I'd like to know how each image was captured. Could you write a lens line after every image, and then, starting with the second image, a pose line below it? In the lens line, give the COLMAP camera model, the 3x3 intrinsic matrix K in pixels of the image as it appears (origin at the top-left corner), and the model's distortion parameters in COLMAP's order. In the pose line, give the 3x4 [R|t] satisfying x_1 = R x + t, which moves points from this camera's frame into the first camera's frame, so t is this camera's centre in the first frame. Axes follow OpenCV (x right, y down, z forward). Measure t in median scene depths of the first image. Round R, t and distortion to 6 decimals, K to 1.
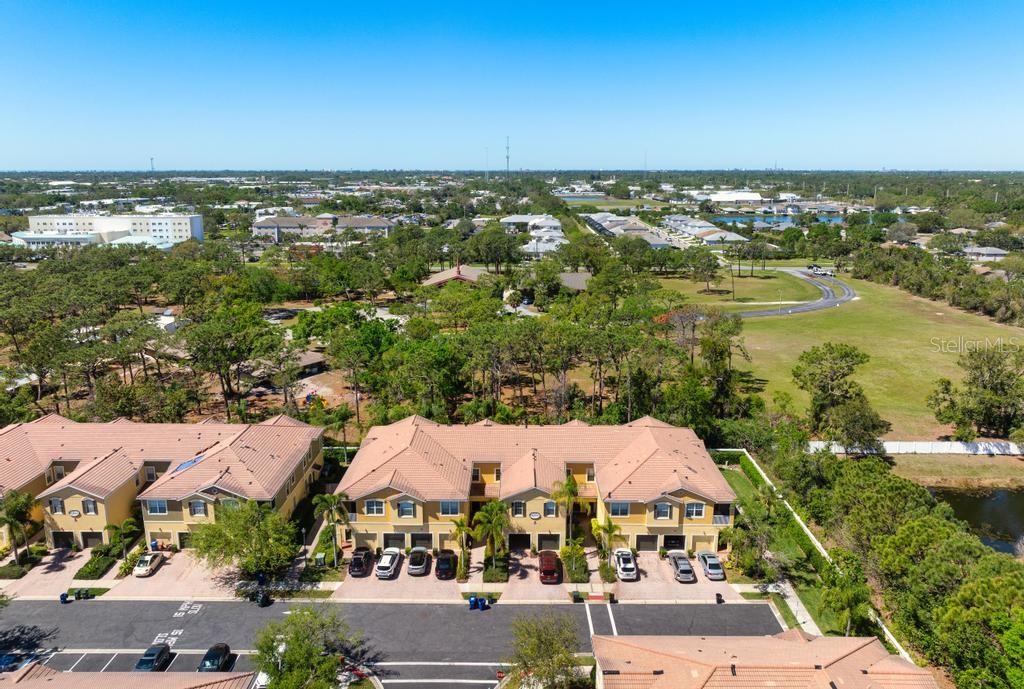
lens RADIAL K [[721.7, 0, 511.8], [0, 721.7, 344.6], [0, 0, 1]] dist [0.009927, -0.002000]
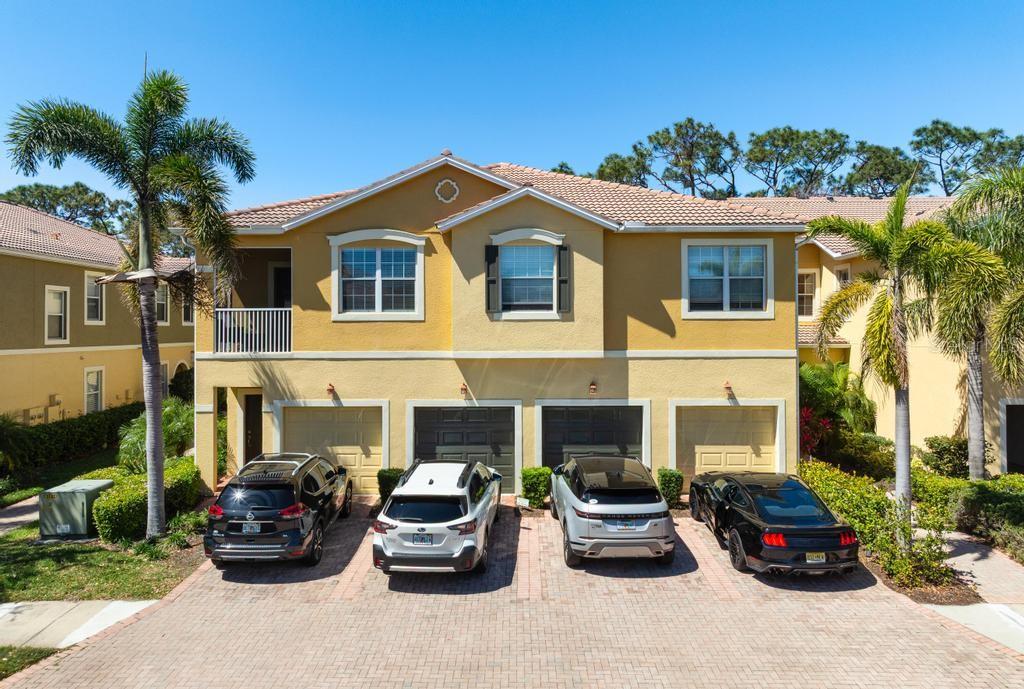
lens RADIAL K [[721.7, 0, 511.7], [0, 721.7, 342.7], [0, 0, 1]] dist [0.009927, -0.002000]
pose [[0.999964, -0.007396, 0.004124, -0.151301], [0.008119, 0.975699, -0.218965, 0.293044], [-0.002404, 0.218990, 0.975724, 0.797483]]
